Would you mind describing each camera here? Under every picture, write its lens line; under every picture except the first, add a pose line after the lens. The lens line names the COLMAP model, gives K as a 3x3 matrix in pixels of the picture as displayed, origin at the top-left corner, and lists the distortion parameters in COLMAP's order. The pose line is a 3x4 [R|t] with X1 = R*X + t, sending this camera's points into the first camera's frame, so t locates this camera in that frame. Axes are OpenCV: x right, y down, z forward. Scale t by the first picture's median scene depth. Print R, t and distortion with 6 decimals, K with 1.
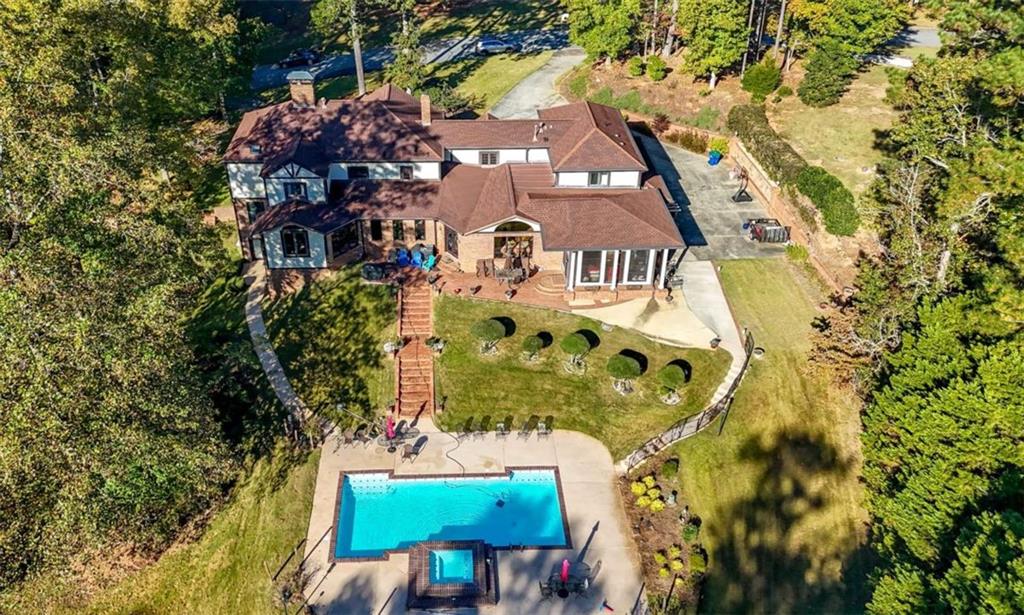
lens RADIAL K [[893.5, 0, 503.6], [0, 893.5, 307.8], [0, 0, 1]] dist [0.042075, -0.000667]
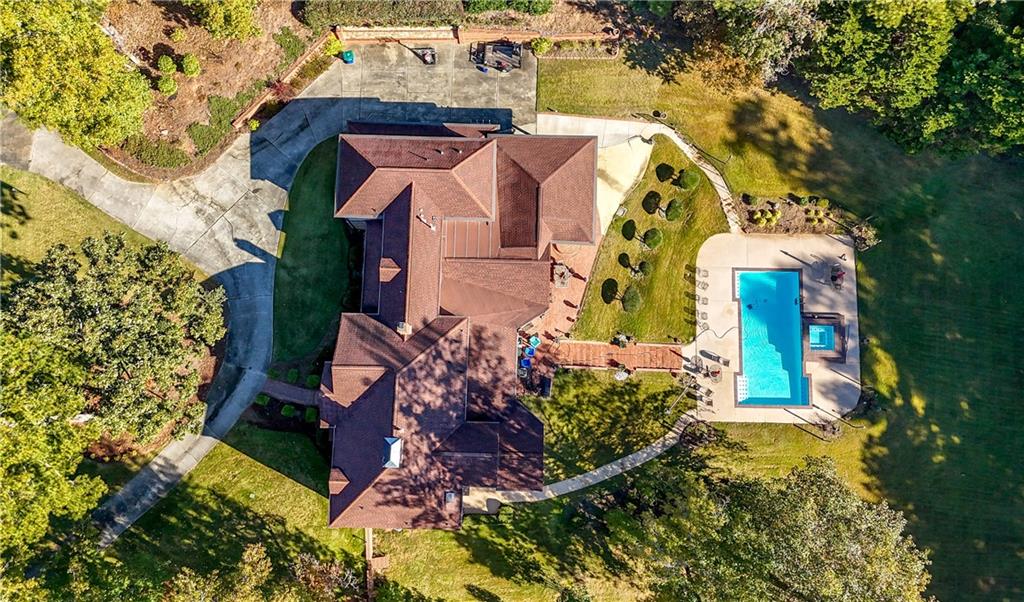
lens RADIAL K [[831.4, 0, 485.7], [0, 831.4, 273.1], [0, 0, 1]] dist [0.023516, -0.006098]
pose [[0.085401, -0.981047, 0.173934, -0.226097], [0.542257, 0.192218, 0.817930, -1.181398], [-0.835861, 0.024465, 0.548396, 0.529772]]
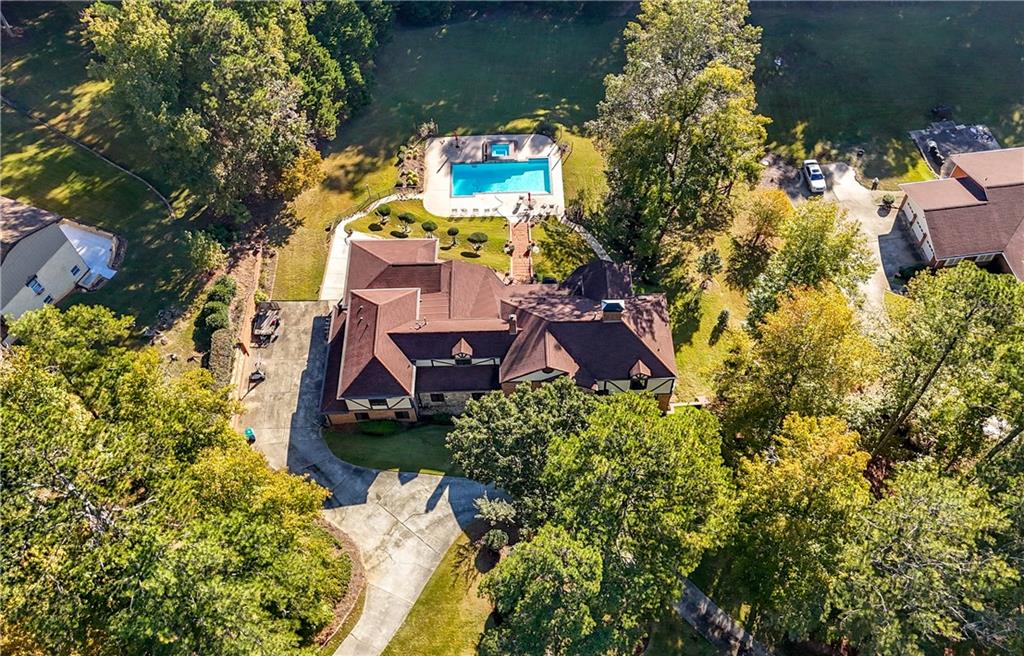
lens RADIAL K [[949.3, 0, 506.8], [0, 949.3, 328.8], [0, 0, 1]] dist [0.013291, -0.000289]
pose [[-0.998404, -0.022405, 0.051839, -0.183379], [0.049669, 0.088453, 0.994841, -1.886241], [-0.026875, 0.995828, -0.087199, 1.412782]]
